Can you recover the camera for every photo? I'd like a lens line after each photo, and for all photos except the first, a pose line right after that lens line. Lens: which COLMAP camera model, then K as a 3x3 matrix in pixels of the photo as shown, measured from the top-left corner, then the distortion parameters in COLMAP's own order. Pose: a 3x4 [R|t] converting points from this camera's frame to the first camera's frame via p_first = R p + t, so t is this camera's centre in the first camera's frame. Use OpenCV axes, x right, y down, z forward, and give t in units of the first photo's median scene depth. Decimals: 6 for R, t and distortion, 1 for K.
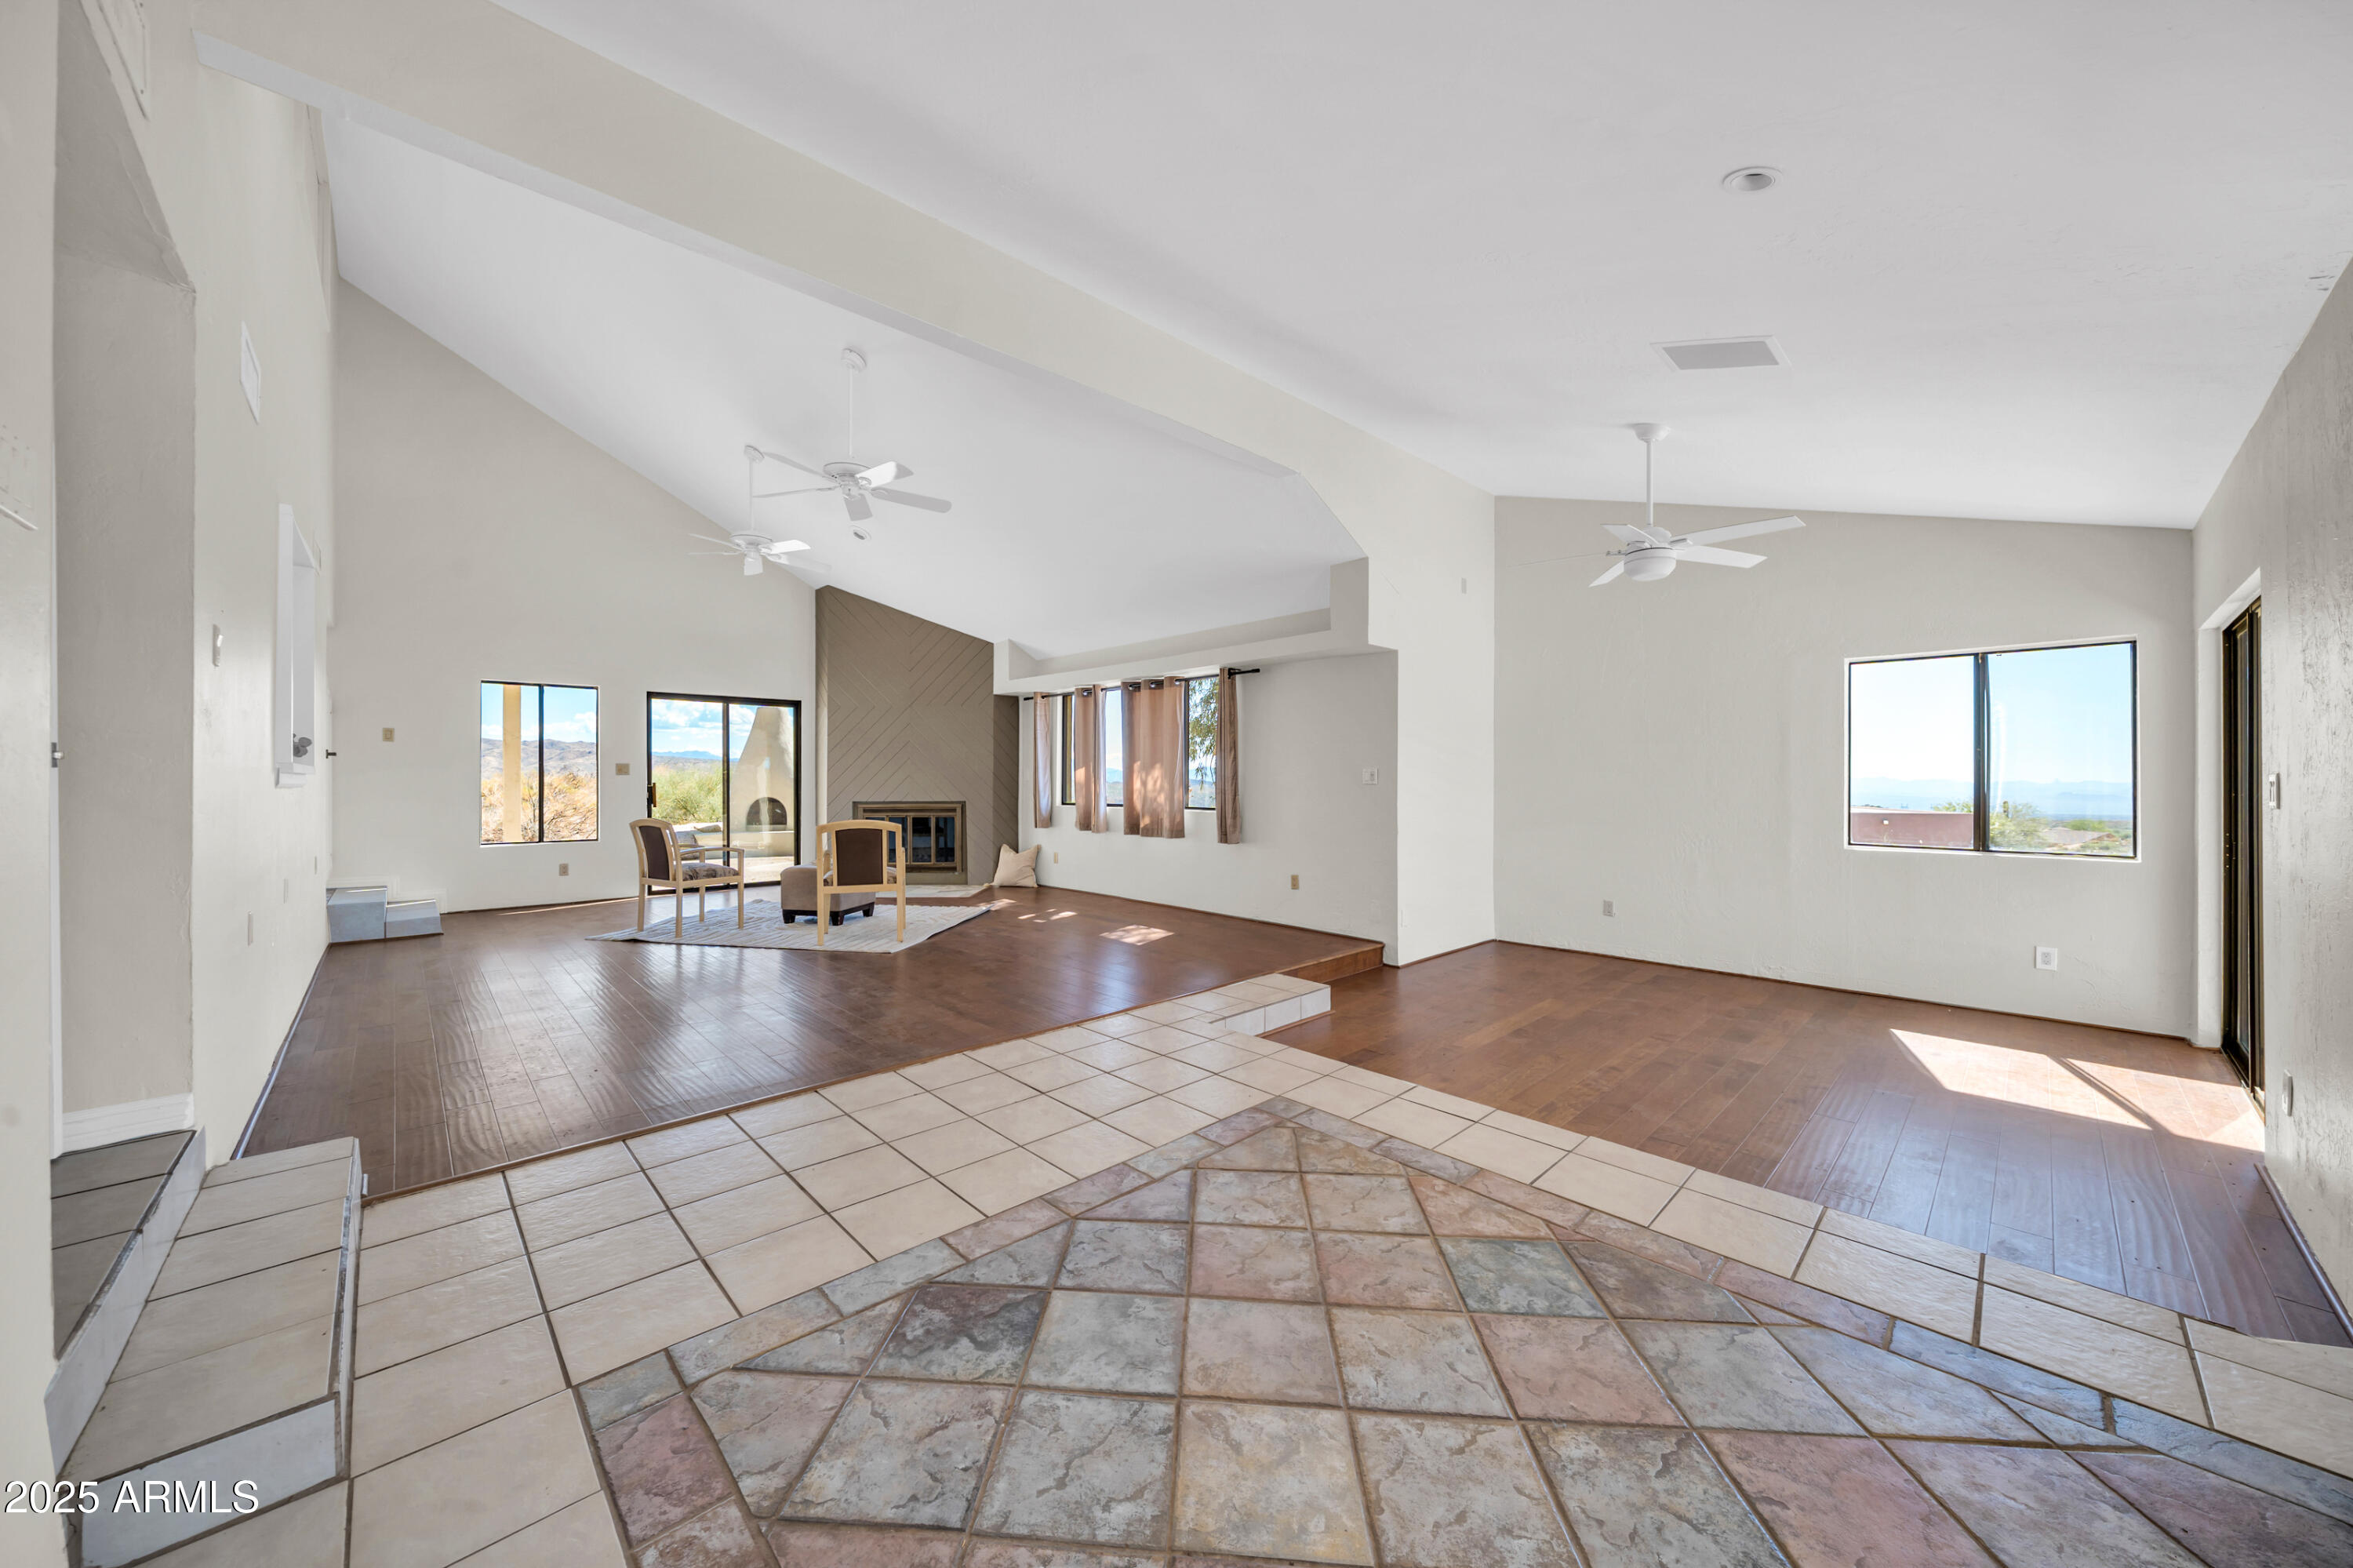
lens RADIAL K [[807.2, 0, 1171.1], [0, 807.2, 785.6], [0, 0, 1]] dist [-0.006562, -0.000855]
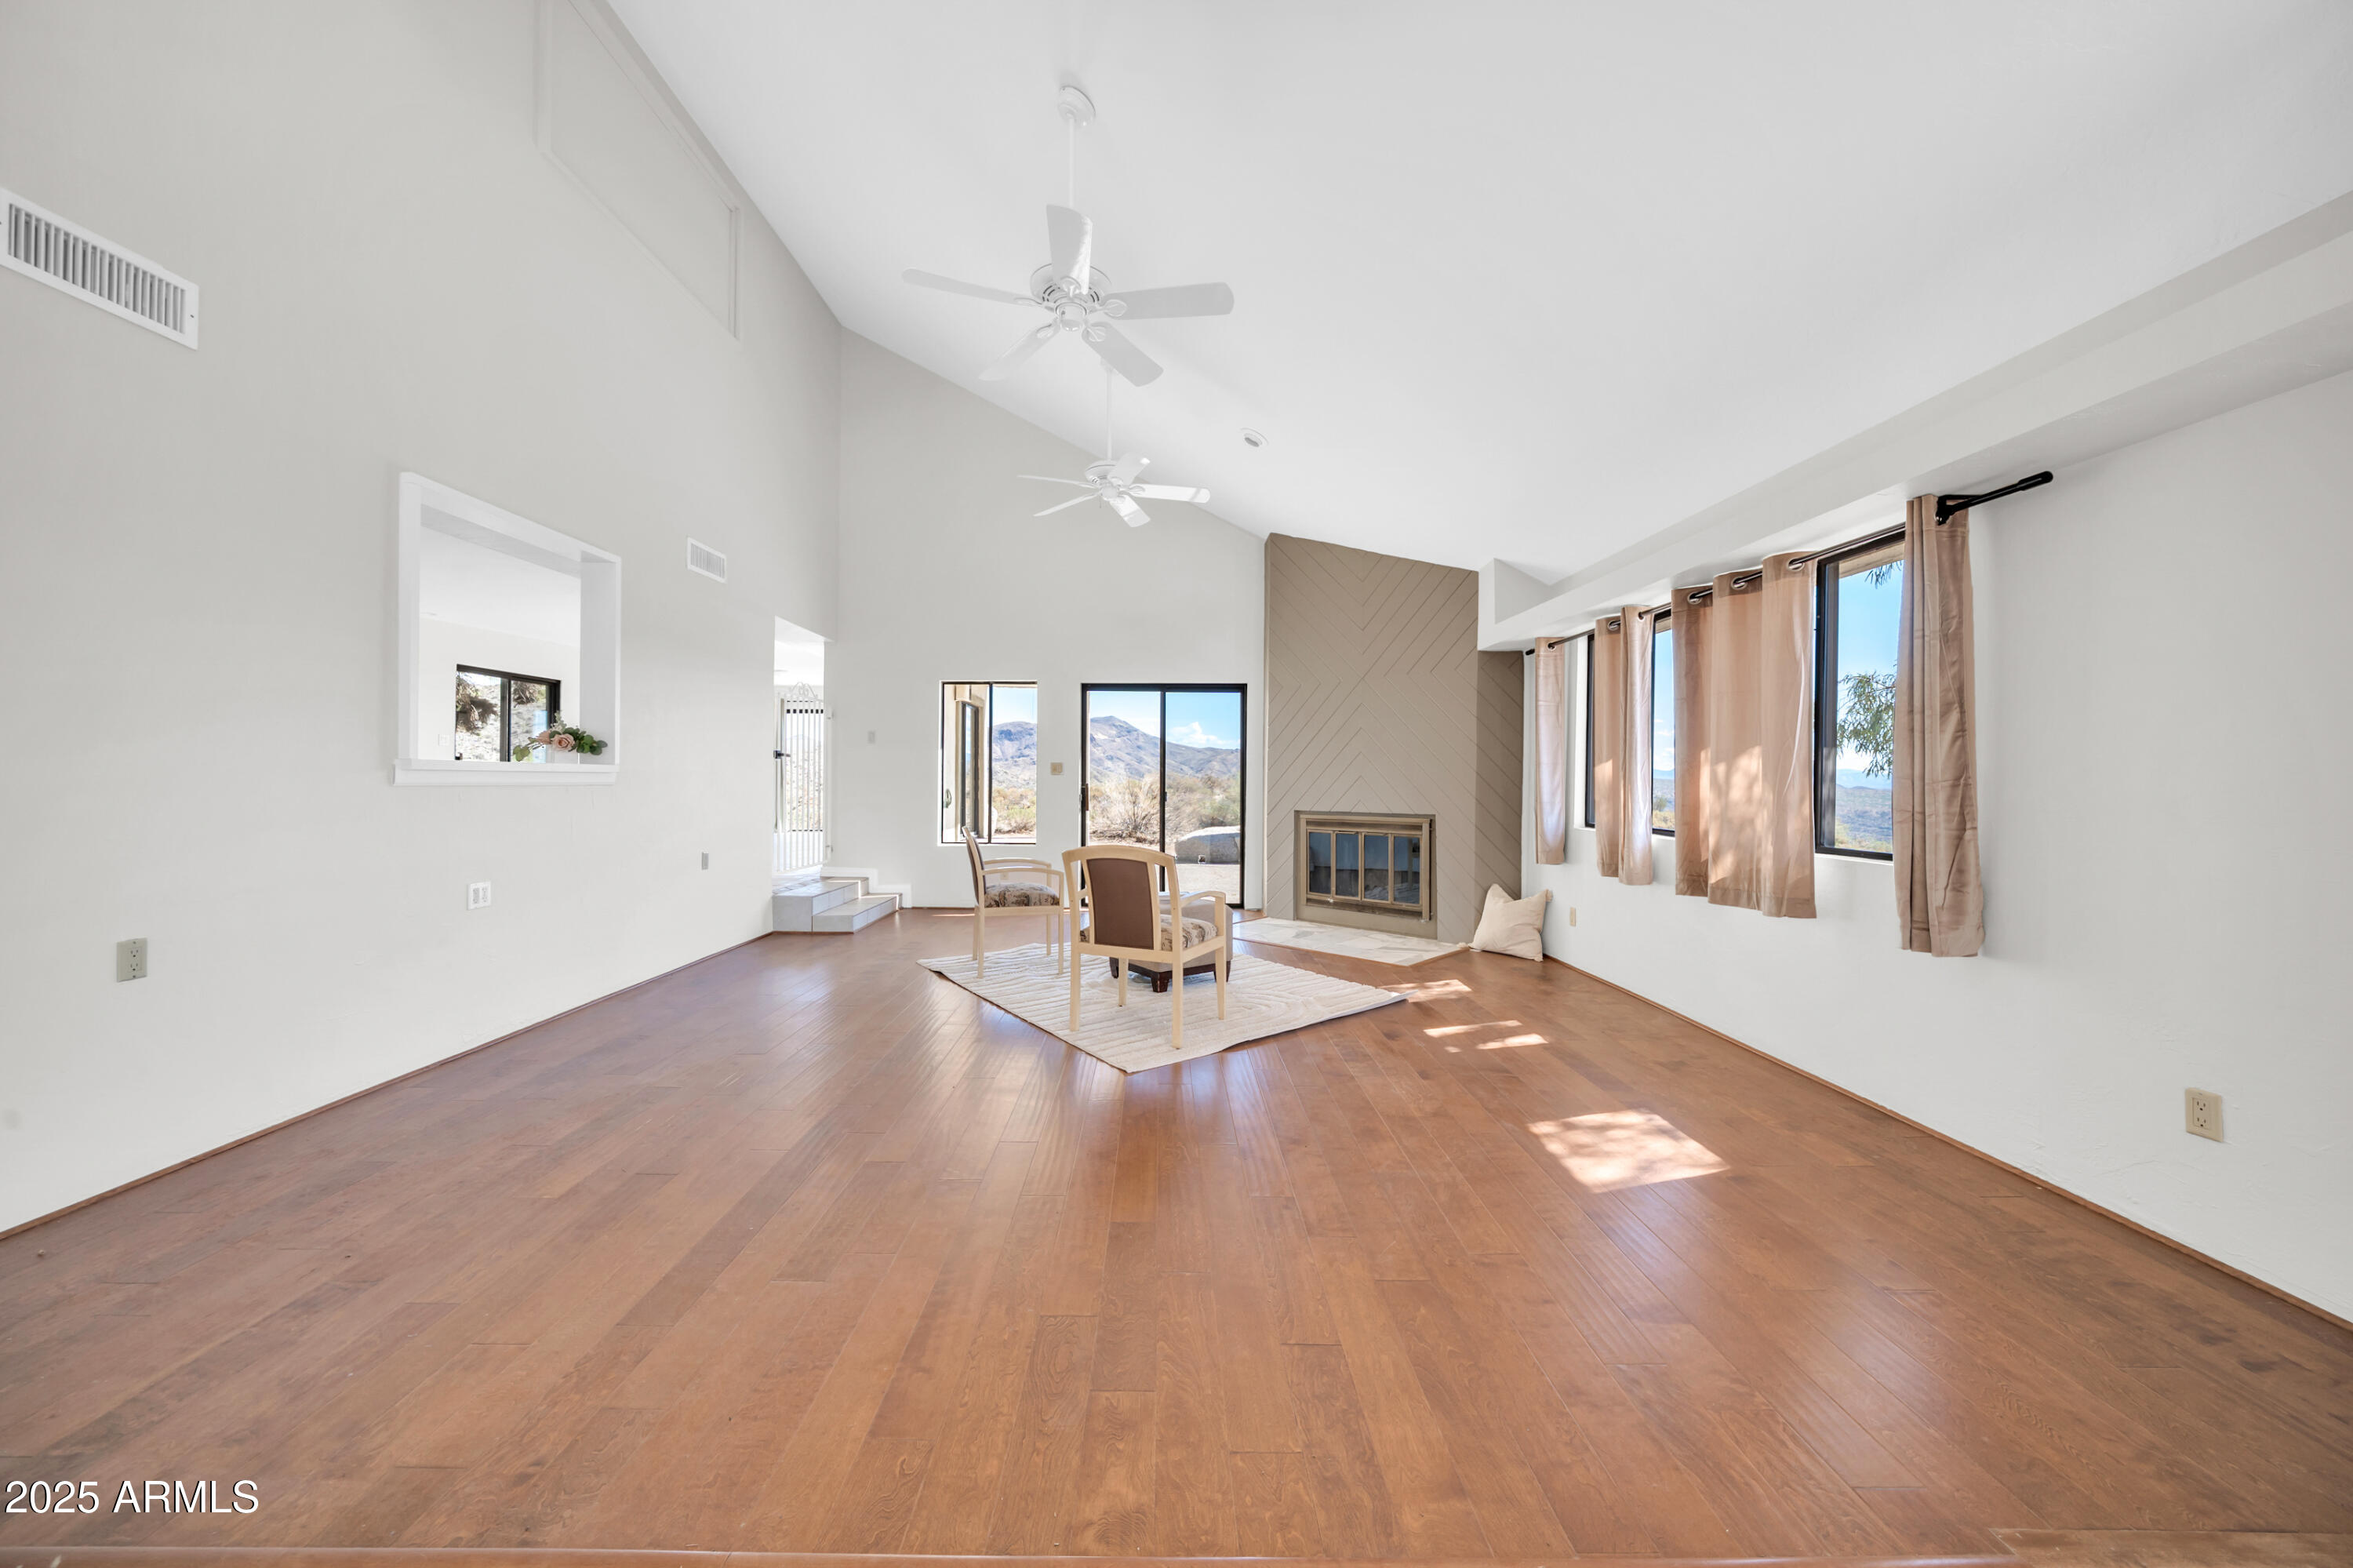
lens RADIAL K [[841.4, 0, 1165.0], [0, 841.4, 780.9], [0, 0, 1]] dist [0.001104, 0.000066]
pose [[0.726312, 0.003650, -0.687356, 0.065271], [-0.008420, 0.999958, -0.003588, -0.004305], [0.687314, 0.008394, 0.726312, 0.372545]]
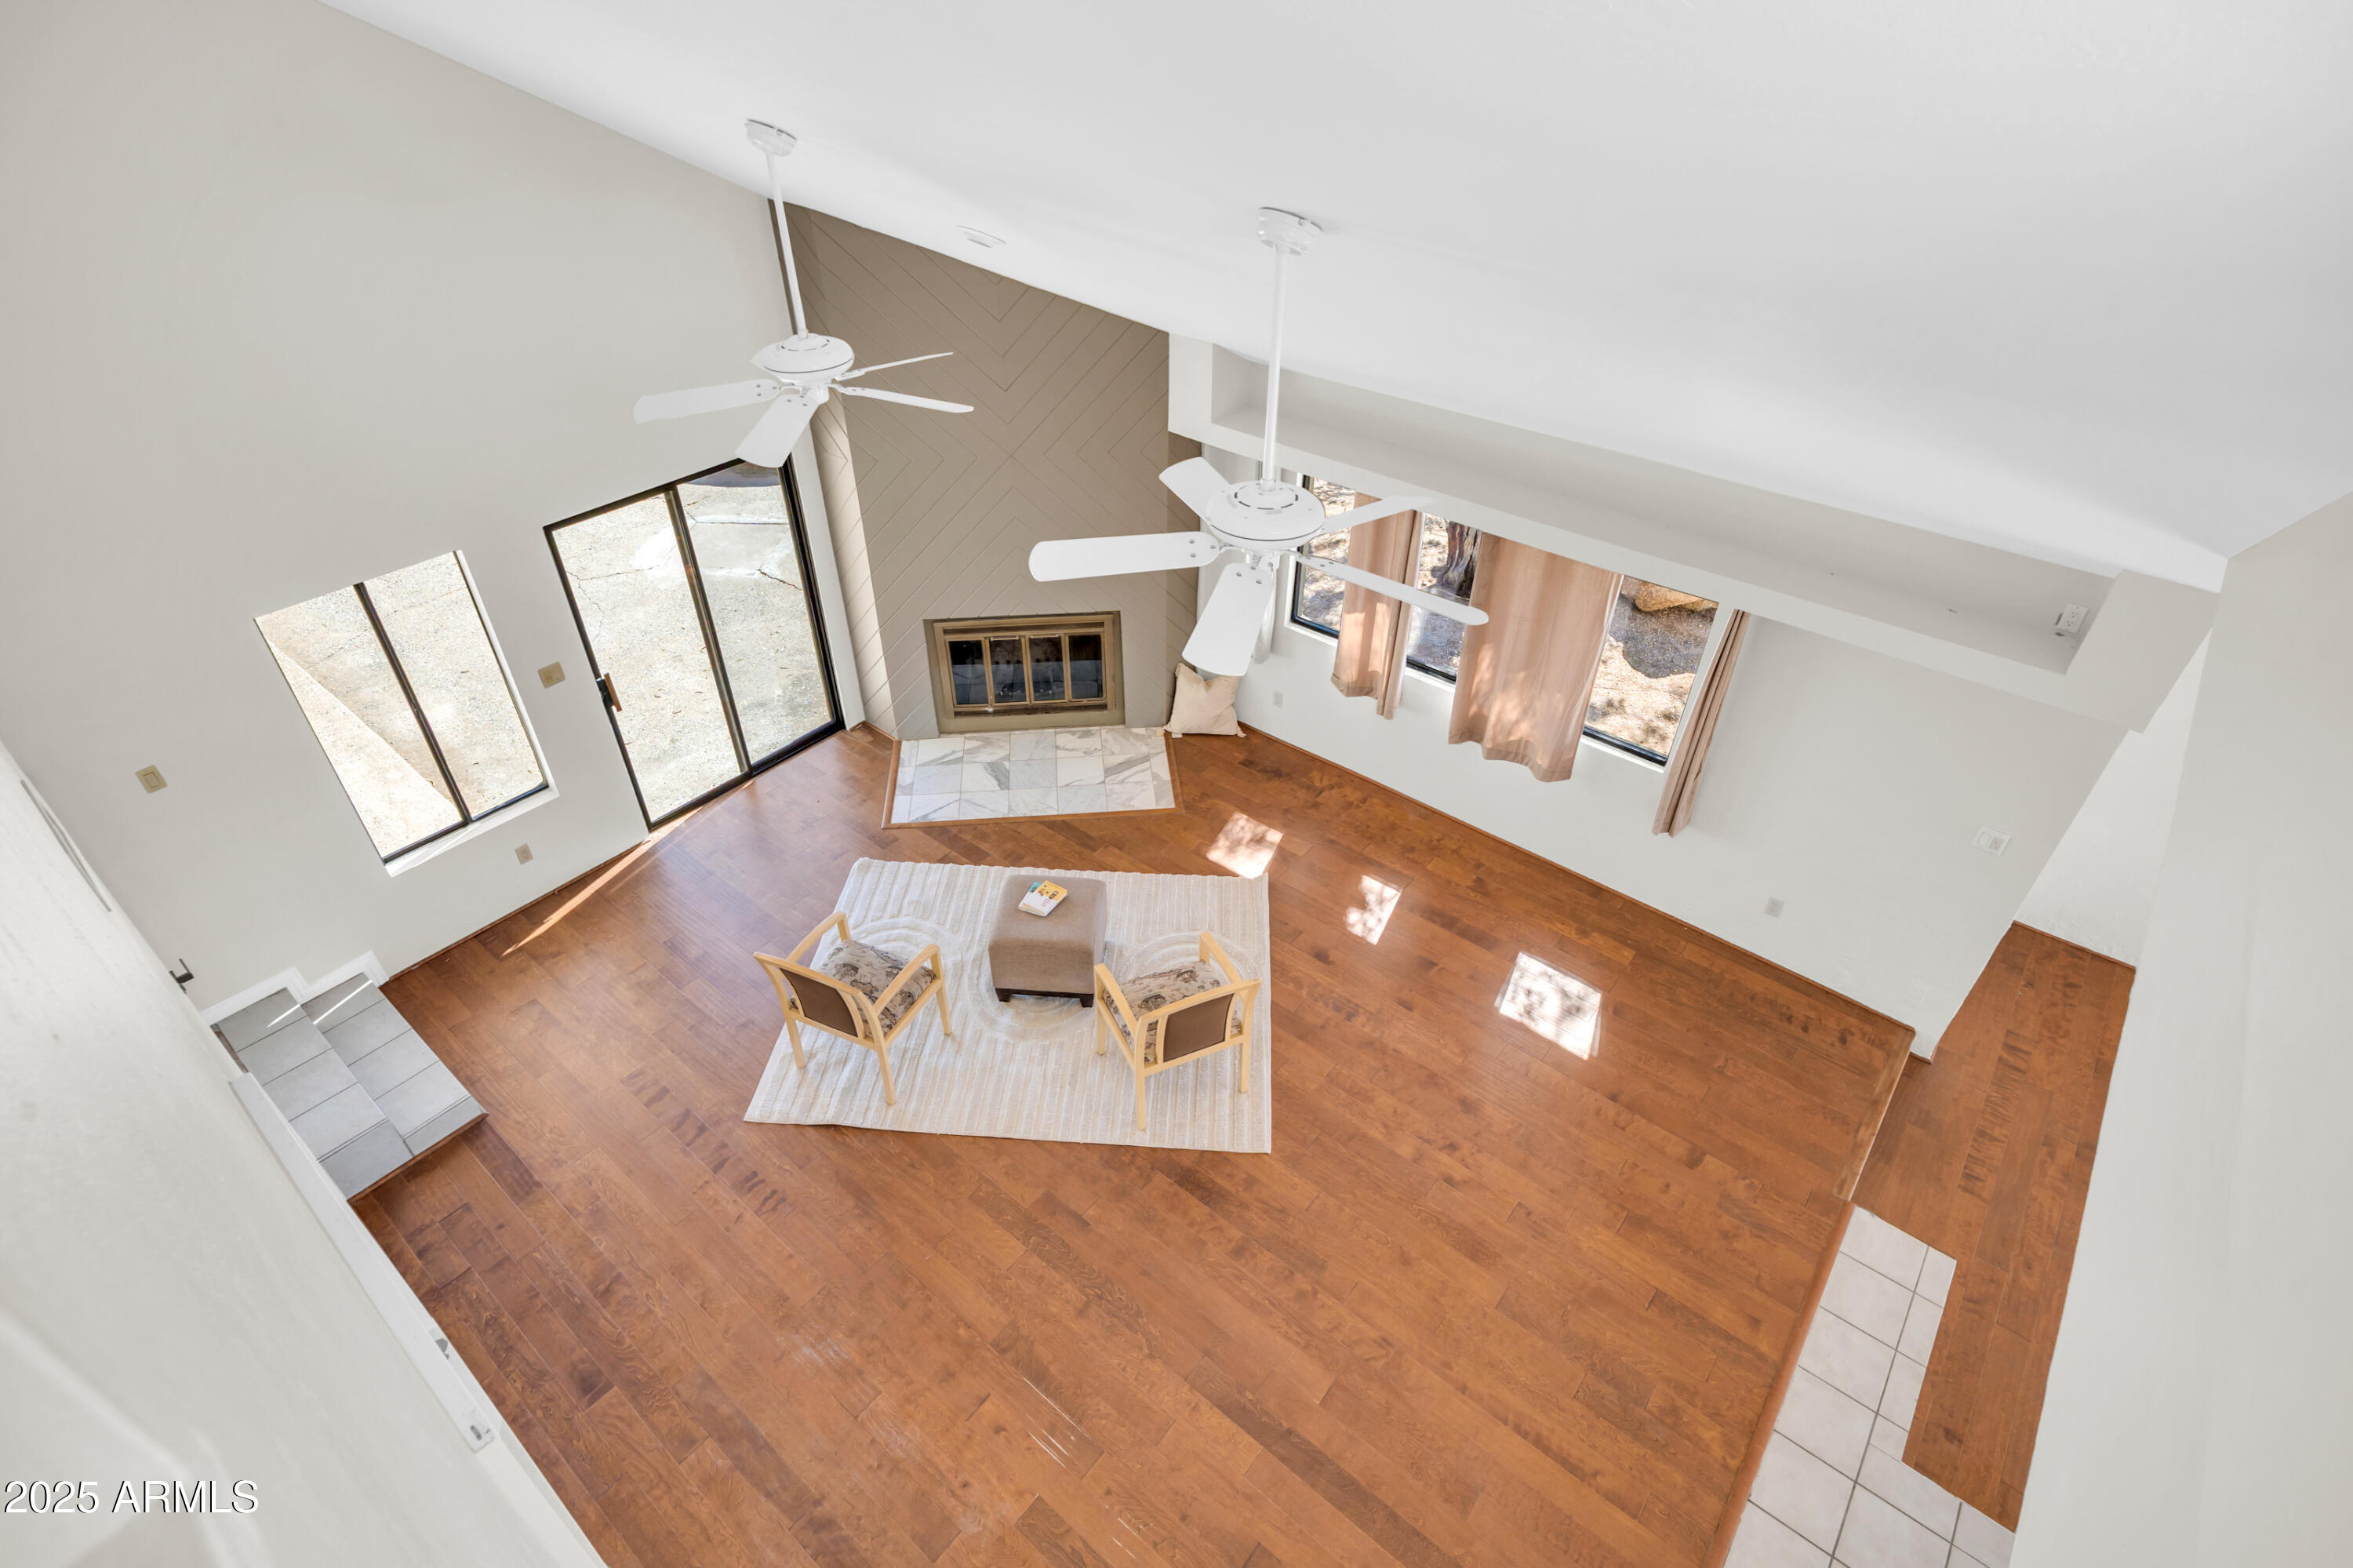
lens RADIAL K [[1139.7, 0, 1177.6], [0, 1139.7, 779.5], [0, 0, 1]] dist [0.005919, 0.001000]
pose [[0.993190, -0.067136, 0.095220, -0.326870], [-0.002680, 0.803904, 0.594753, -0.408952], [-0.116477, -0.590958, 0.798250, 0.280860]]
